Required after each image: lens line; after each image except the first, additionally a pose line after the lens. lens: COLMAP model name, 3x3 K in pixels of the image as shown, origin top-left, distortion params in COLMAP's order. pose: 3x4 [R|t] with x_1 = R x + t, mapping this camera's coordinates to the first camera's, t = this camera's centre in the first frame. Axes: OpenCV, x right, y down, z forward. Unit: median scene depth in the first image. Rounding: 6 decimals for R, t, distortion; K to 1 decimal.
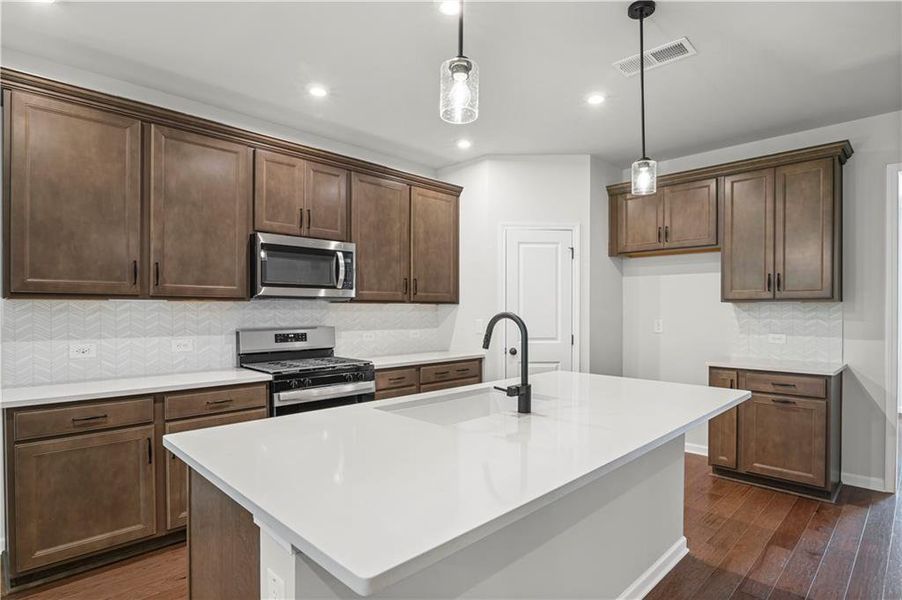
lens RADIAL K [[468.2, 0, 449.8], [0, 468.2, 308.4], [0, 0, 1]] dist [-0.006155, -0.000258]
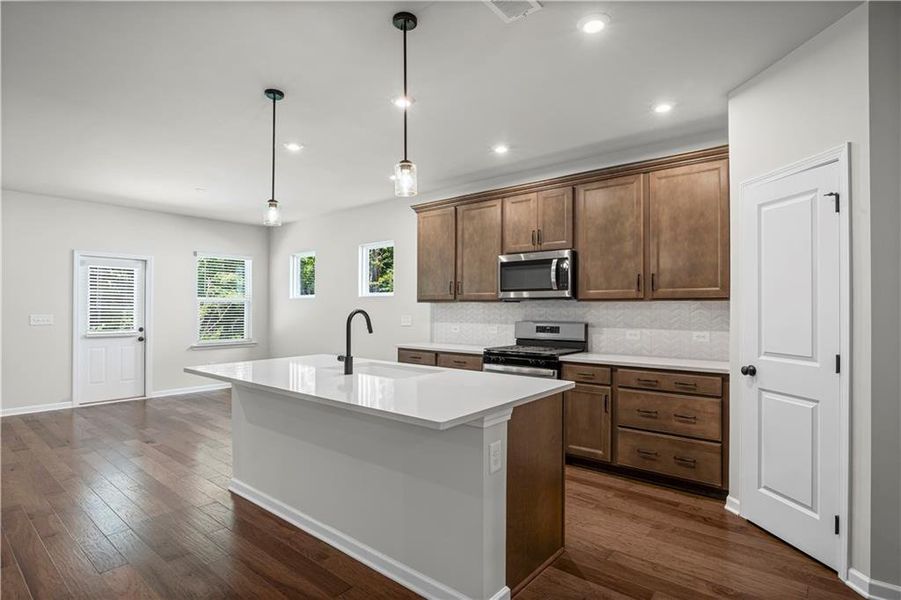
lens RADIAL K [[467.1, 0, 449.1], [0, 467.1, 301.3], [0, 0, 1]] dist [0.000732, 0.000334]
pose [[0.096482, -0.010542, -0.995279, 0.891768], [0.004797, 0.999937, -0.010126, -0.003238], [0.995323, -0.003798, 0.096527, 0.593891]]
